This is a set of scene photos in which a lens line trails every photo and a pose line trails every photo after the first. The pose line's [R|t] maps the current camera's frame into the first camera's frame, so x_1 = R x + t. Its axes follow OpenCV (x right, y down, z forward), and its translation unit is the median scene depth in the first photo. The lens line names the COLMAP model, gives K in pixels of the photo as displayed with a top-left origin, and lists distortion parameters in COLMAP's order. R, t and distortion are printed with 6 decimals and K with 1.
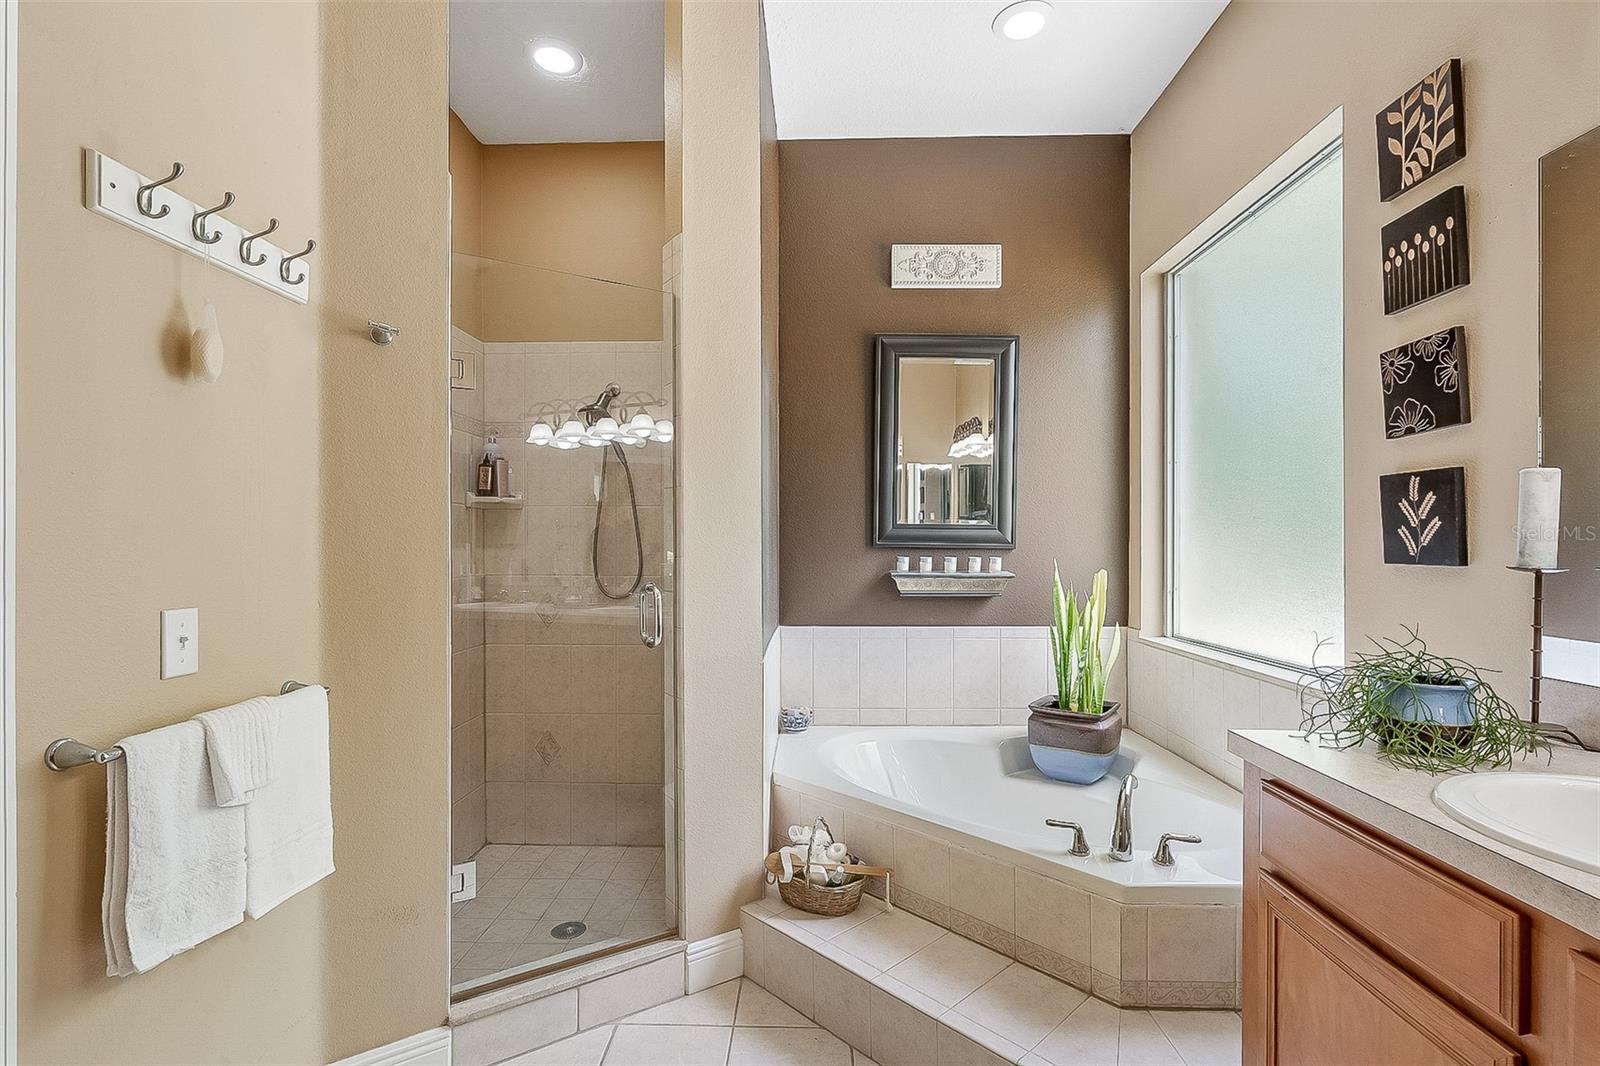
lens RADIAL K [[749.0, 0, 794.3], [0, 749.0, 541.8], [0, 0, 1]] dist [-0.002101, 0.001713]
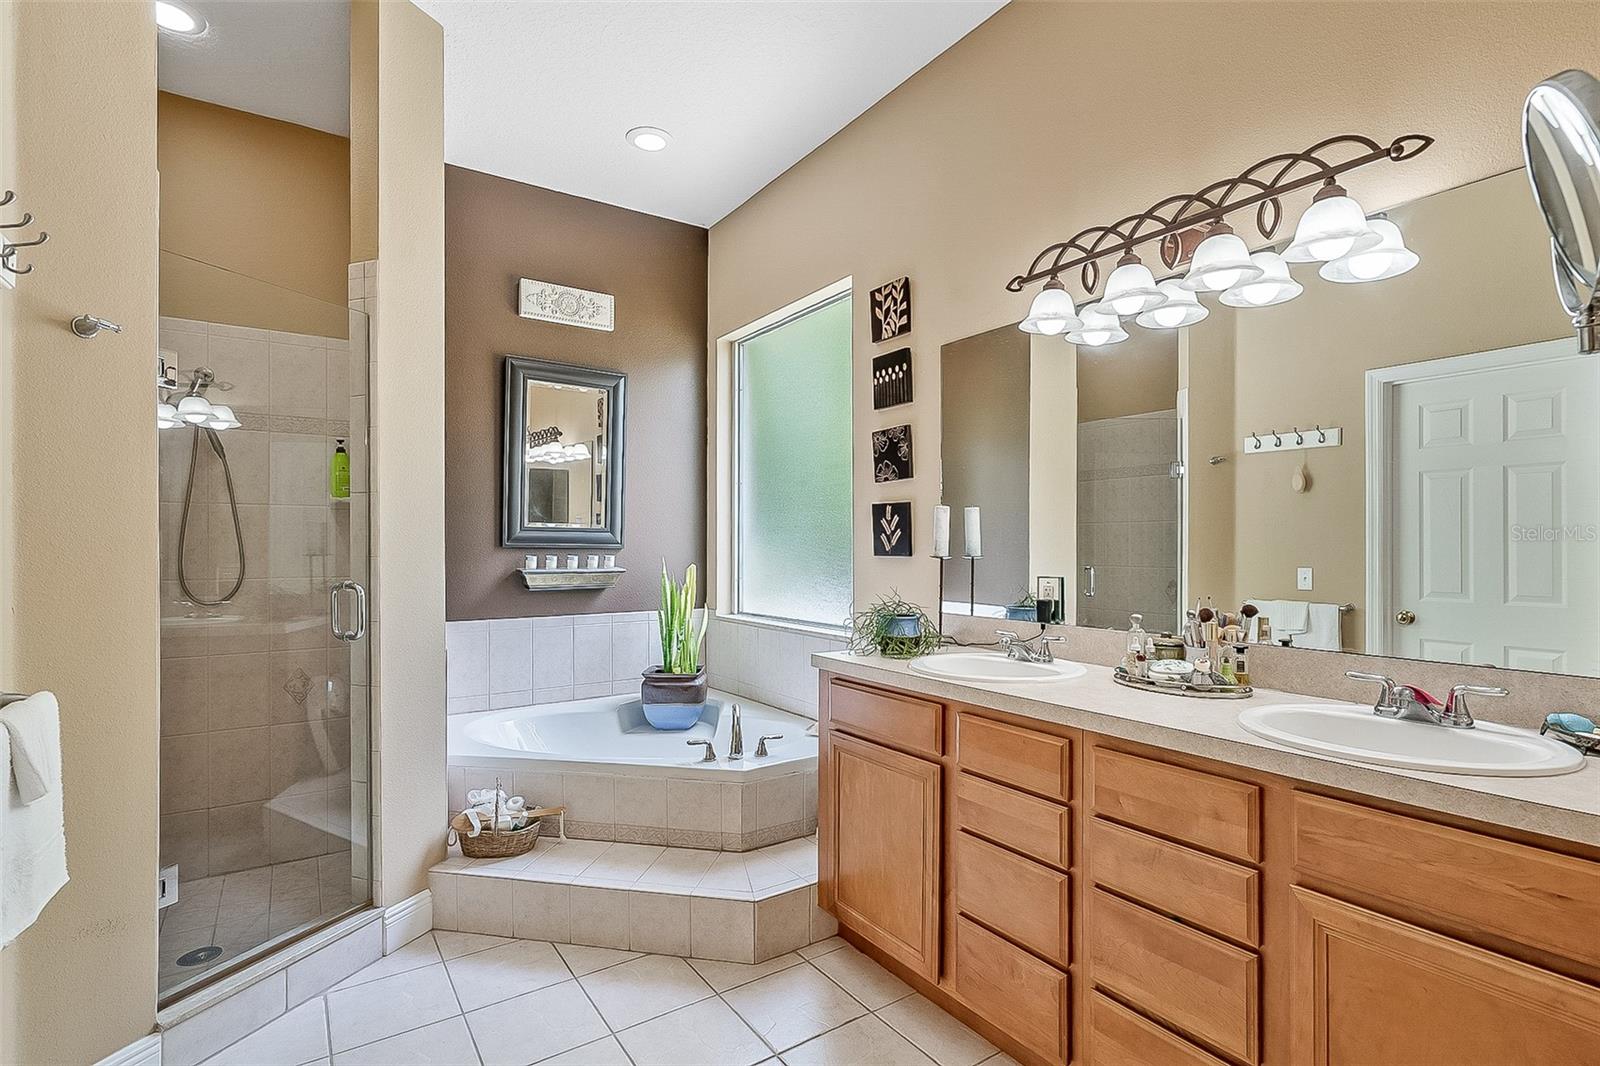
lens RADIAL K [[749.0, 0, 794.3], [0, 749.0, 541.8], [0, 0, 1]] dist [-0.002101, 0.001713]
pose [[0.818389, 0.000923, 0.574664, -0.277627], [-0.000470, 0.999999, -0.000936, -0.000829], [-0.574664, 0.000496, 0.818389, -0.238070]]
